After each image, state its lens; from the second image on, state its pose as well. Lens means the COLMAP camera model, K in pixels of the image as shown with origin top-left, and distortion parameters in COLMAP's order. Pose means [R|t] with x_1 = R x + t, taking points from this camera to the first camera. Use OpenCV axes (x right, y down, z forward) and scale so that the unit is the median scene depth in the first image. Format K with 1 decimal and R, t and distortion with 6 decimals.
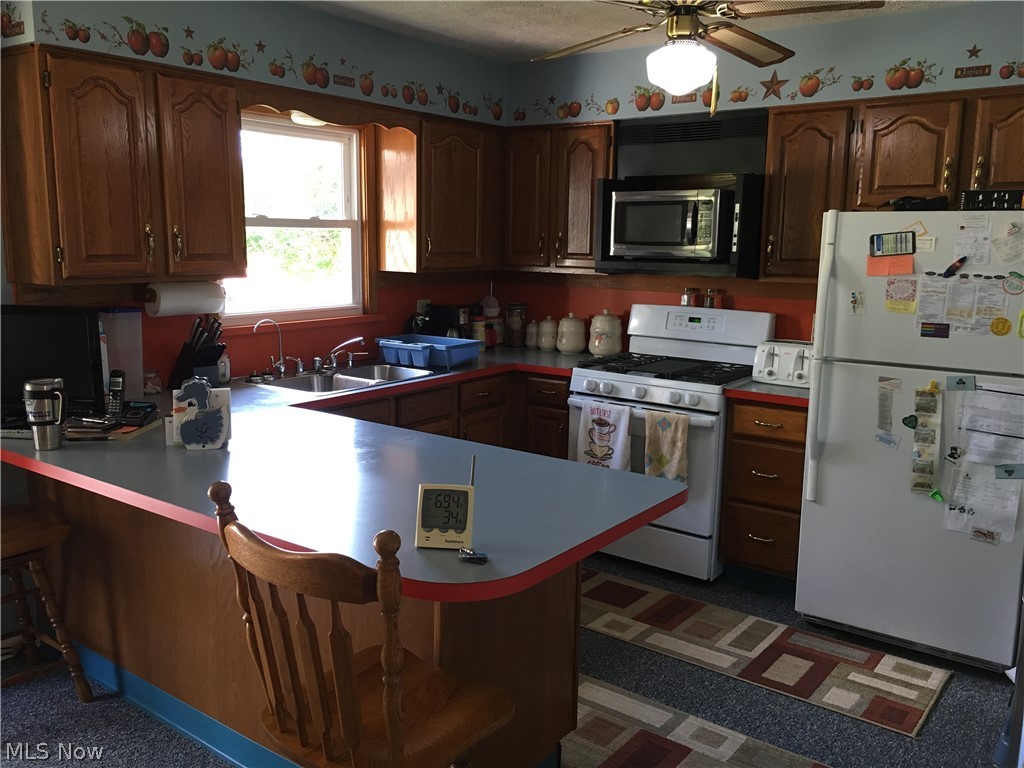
lens RADIAL K [[874.3, 0, 482.7], [0, 874.3, 391.4], [0, 0, 1]] dist [0.005557, -0.020047]
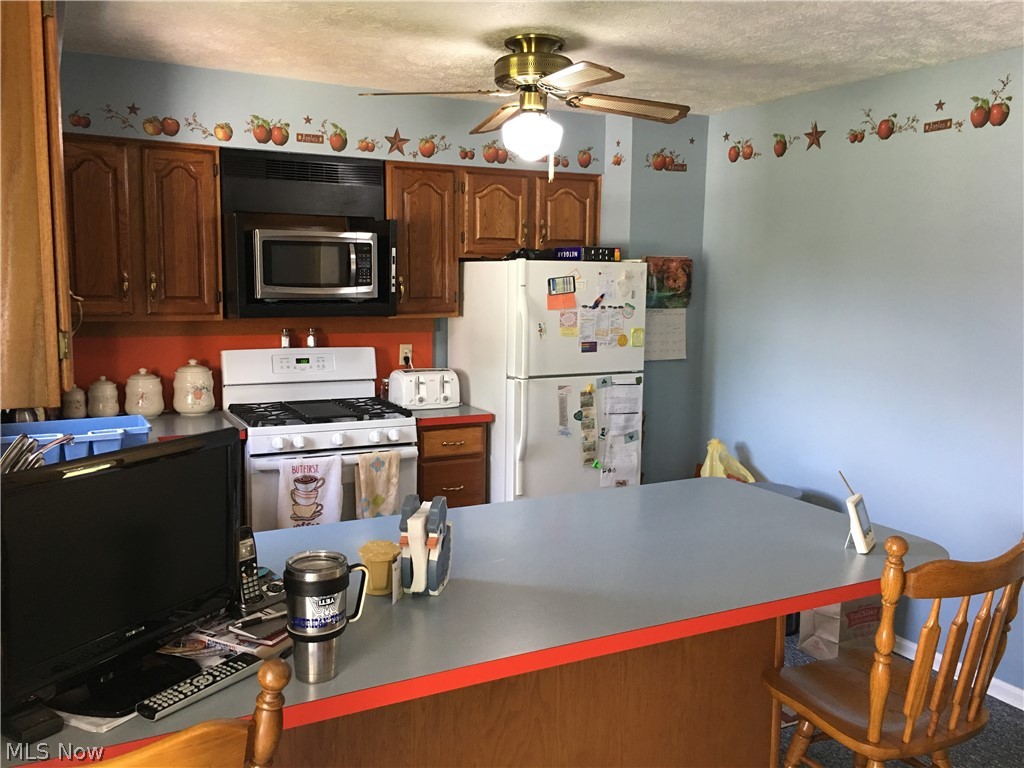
lens RADIAL K [[874.3, 0, 488.6], [0, 874.3, 384.5], [0, 0, 1]] dist [0.005557, -0.020047]
pose [[0.398686, -0.119060, 0.909326, -0.669026], [0.149663, 0.986691, 0.063571, -0.101604], [-0.904793, 0.110747, 0.411199, 0.480608]]
